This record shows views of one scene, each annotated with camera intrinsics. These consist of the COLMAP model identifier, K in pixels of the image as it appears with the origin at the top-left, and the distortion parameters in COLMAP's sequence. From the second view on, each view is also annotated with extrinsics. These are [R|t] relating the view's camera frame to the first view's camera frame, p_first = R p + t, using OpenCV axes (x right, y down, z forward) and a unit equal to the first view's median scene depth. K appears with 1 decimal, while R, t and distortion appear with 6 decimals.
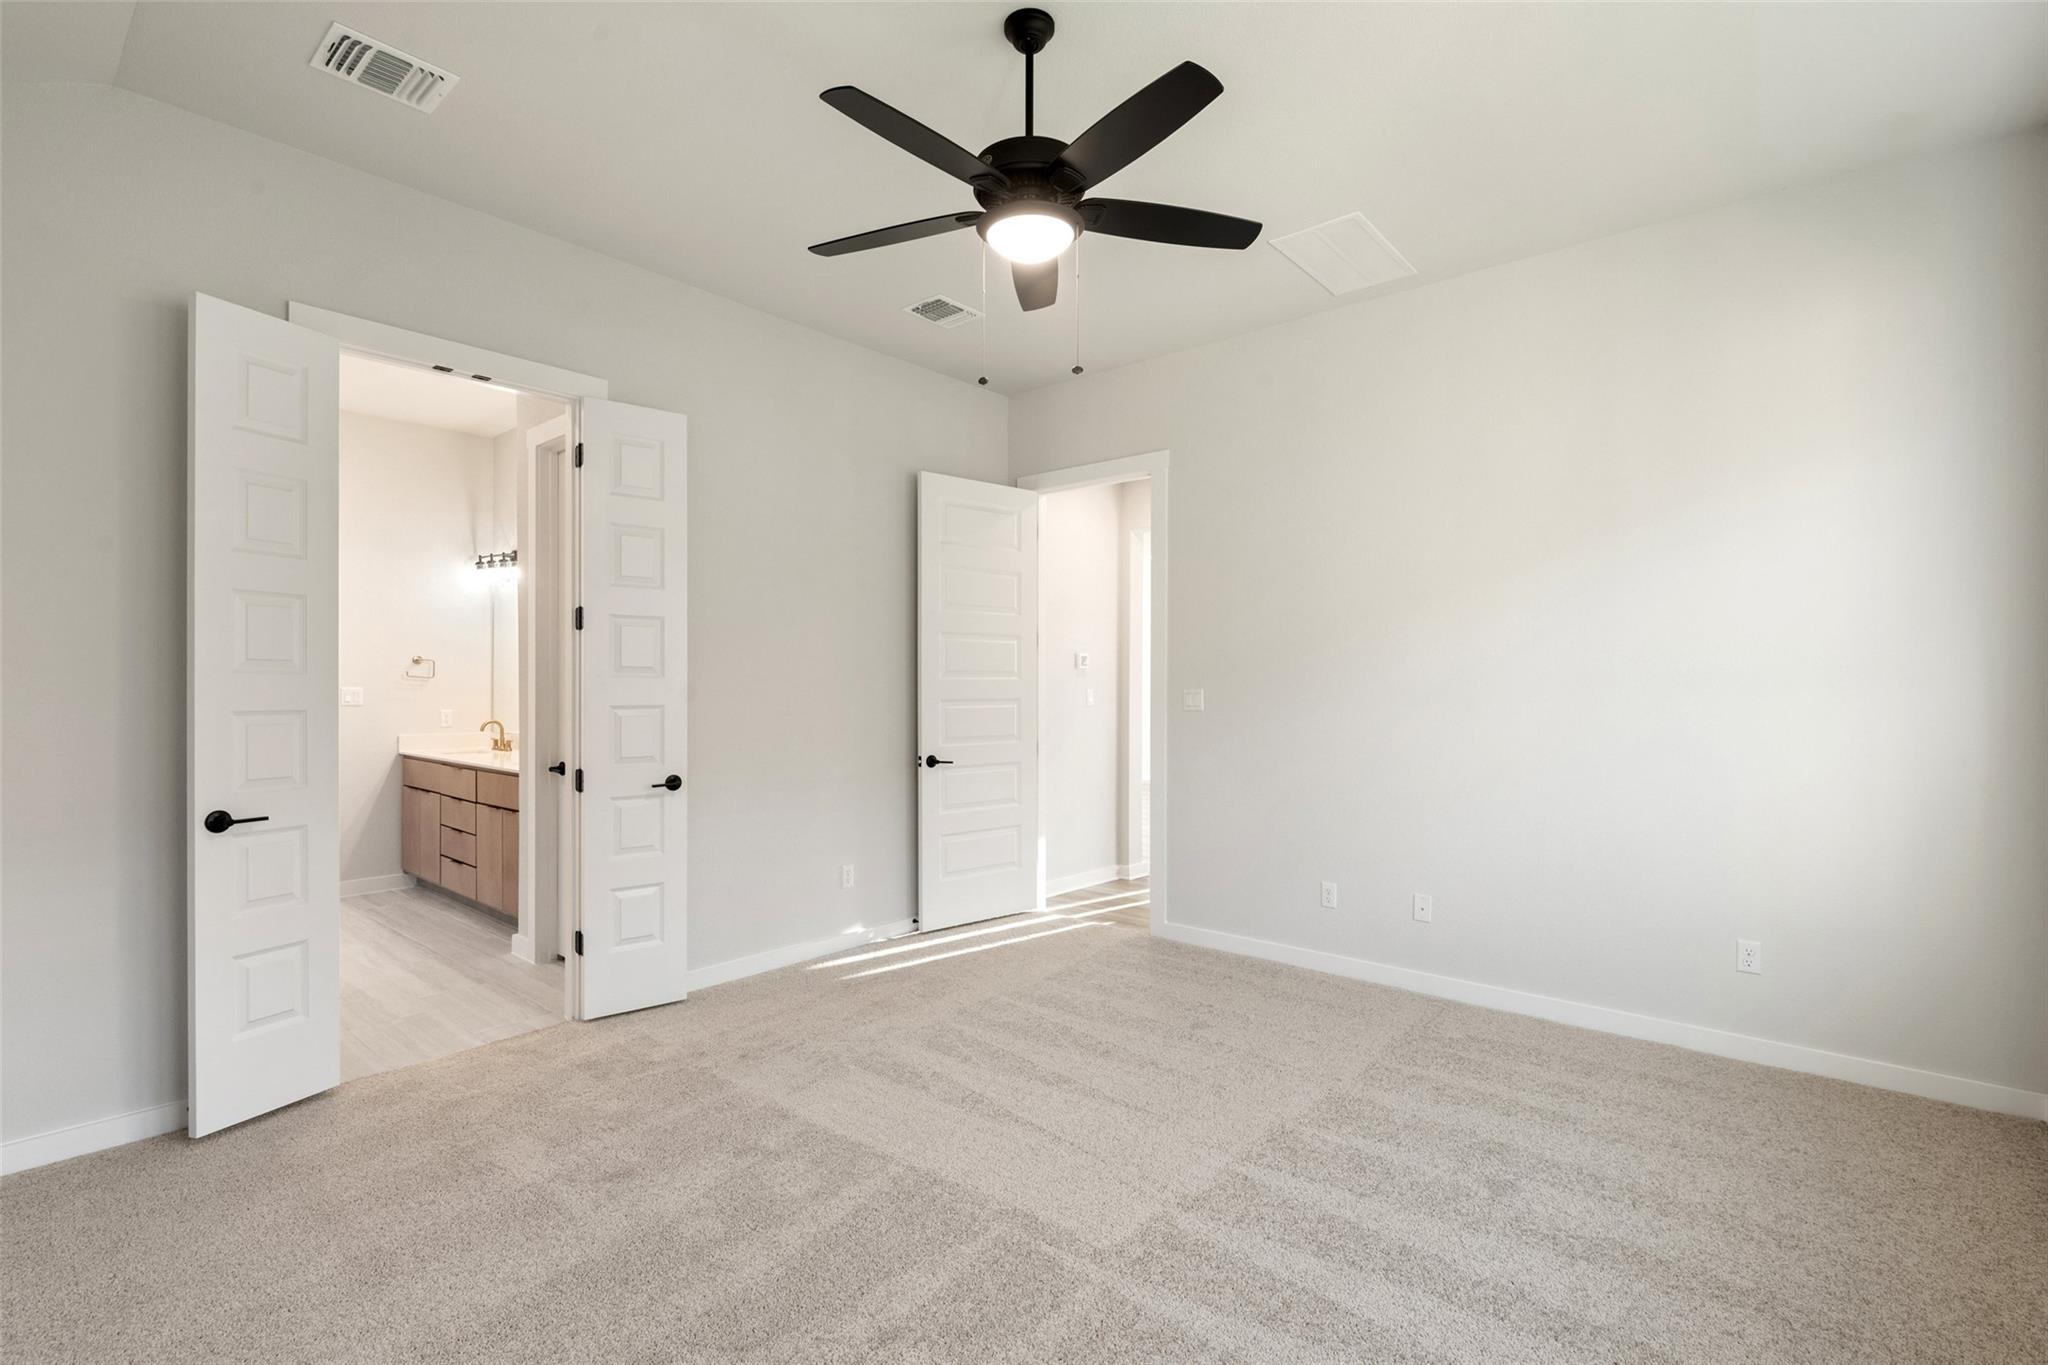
lens RADIAL K [[927.6, 0, 1021.4], [0, 927.6, 685.5], [0, 0, 1]] dist [0.002929, -0.007076]
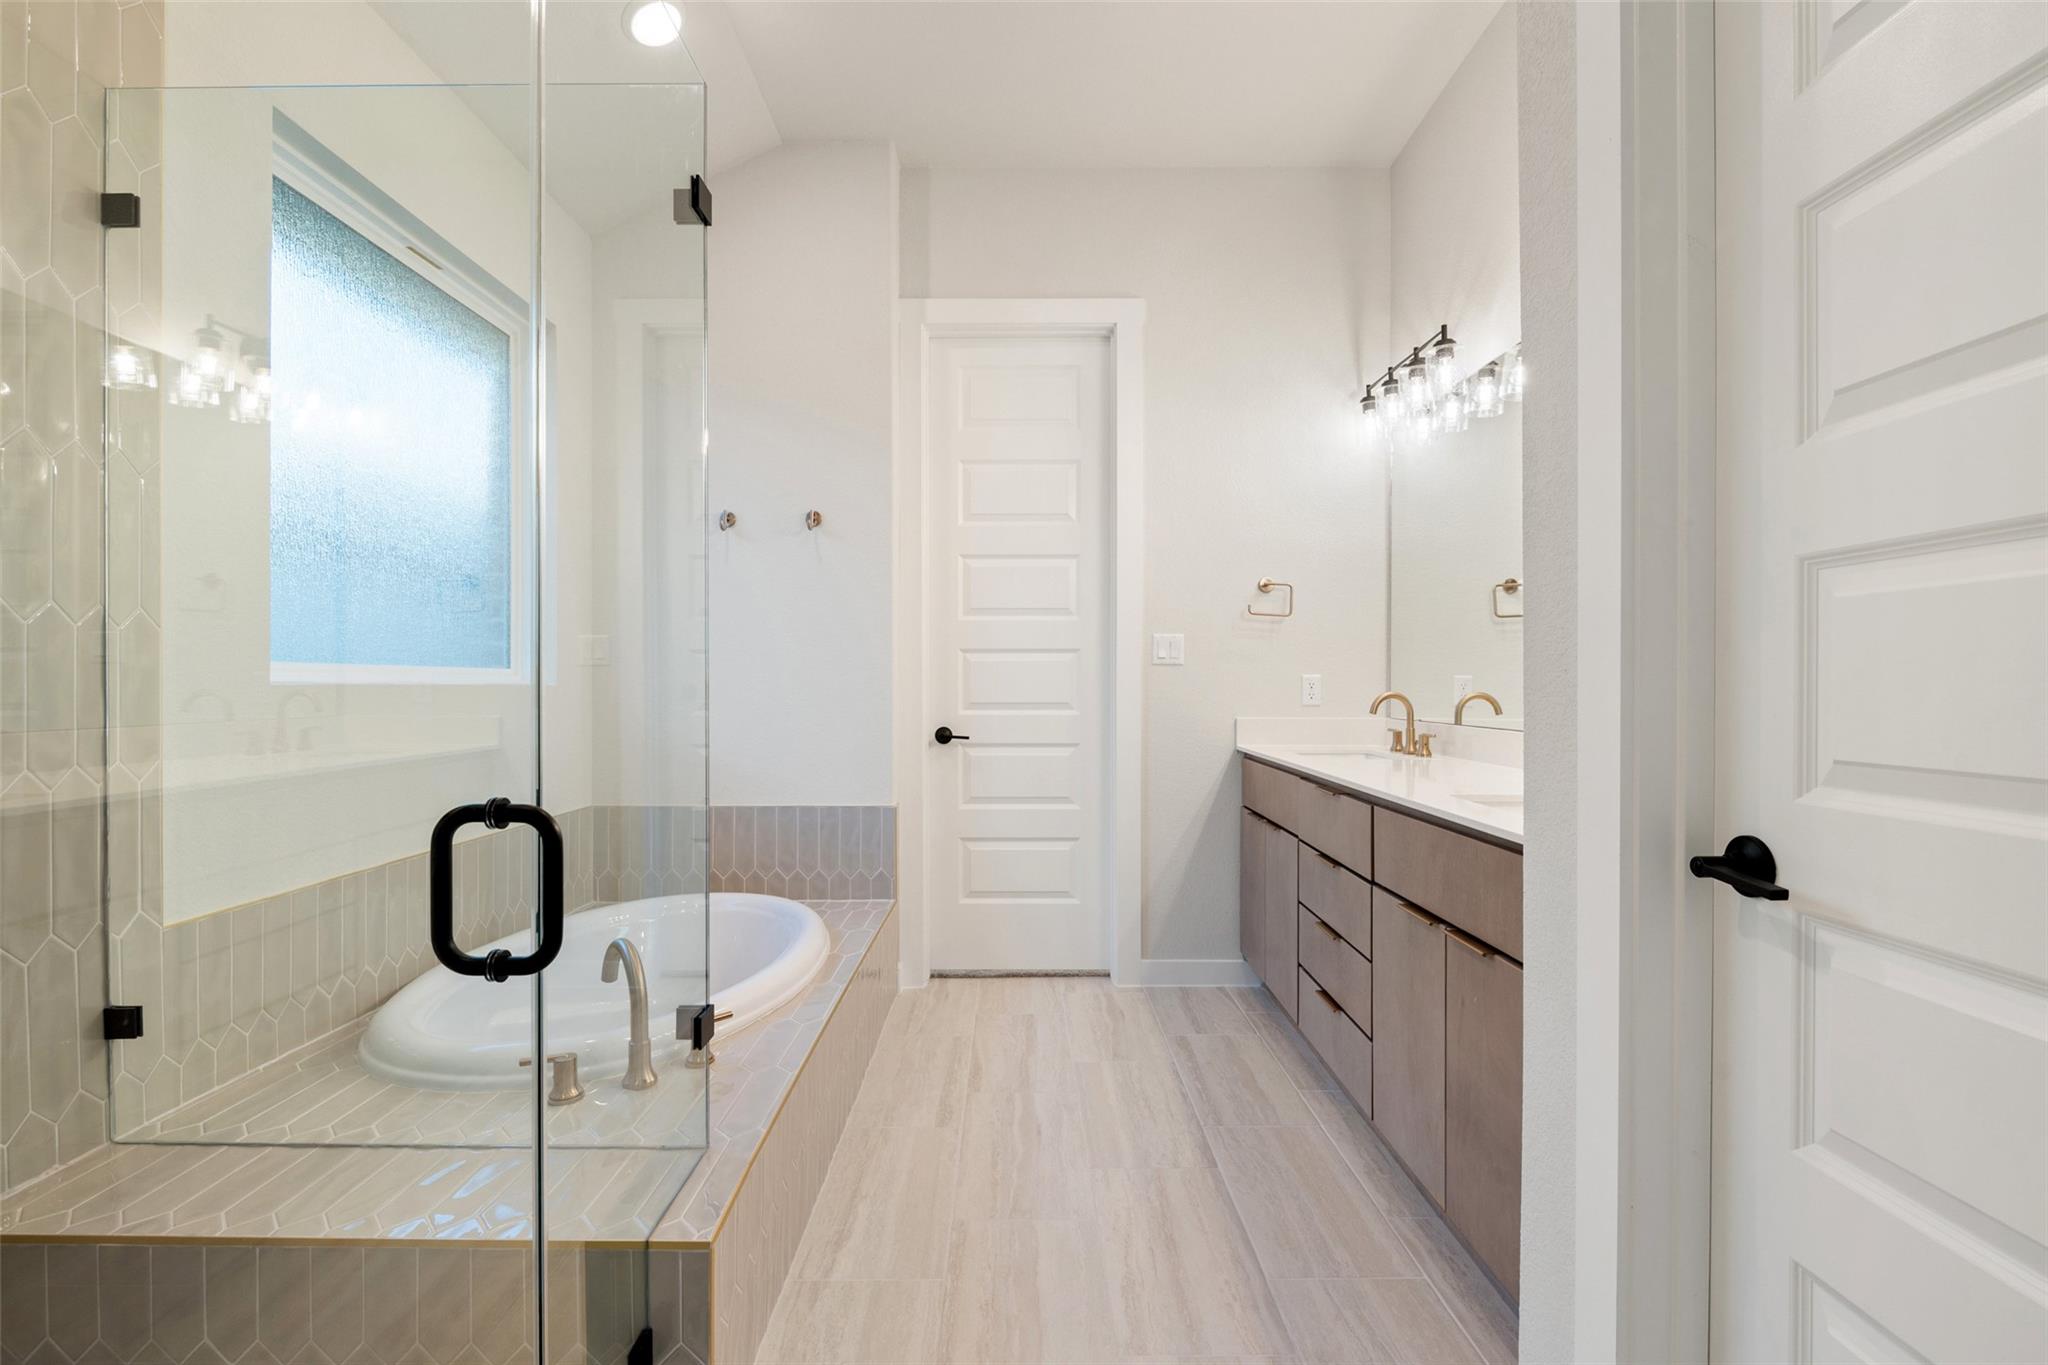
lens RADIAL K [[927.6, 0, 1021.4], [0, 927.6, 685.5], [0, 0, 1]] dist [0.002929, -0.007076]
pose [[0.647255, -0.001776, -0.762272, -0.319276], [-0.000861, 0.999995, -0.003061, 0.035381], [0.762273, 0.002637, 0.647250, 0.525146]]
